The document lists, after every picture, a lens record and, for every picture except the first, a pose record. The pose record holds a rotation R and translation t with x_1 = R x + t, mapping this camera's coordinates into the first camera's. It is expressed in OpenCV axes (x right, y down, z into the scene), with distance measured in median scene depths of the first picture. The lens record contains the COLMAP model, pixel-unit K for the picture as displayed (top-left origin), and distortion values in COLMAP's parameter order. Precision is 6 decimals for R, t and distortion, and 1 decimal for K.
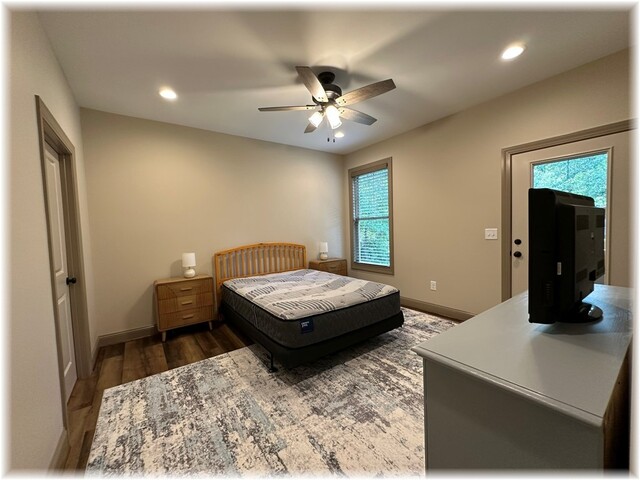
lens RADIAL K [[257.3, 0, 317.8], [0, 257.3, 240.0], [0, 0, 1]] dist [0.000707, -0.000832]
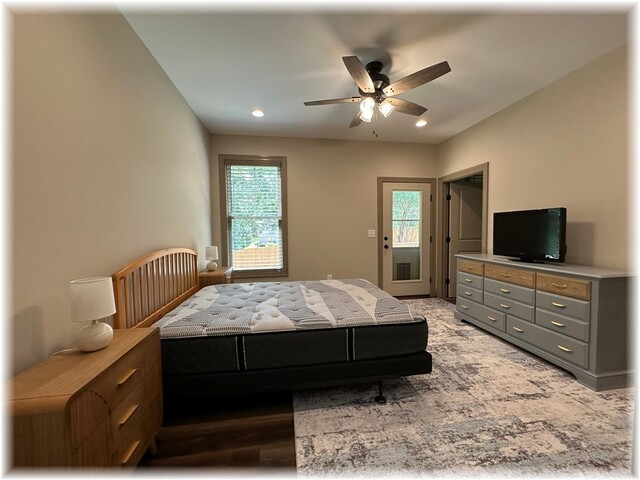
lens RADIAL K [[257.3, 0, 320.2], [0, 257.3, 241.2], [0, 0, 1]] dist [0.000707, -0.000832]
pose [[0.442161, -0.014101, 0.896825, -0.894854], [0.035726, 0.999360, -0.001900, 0.013583], [-0.896224, 0.032880, 0.442381, 0.748266]]
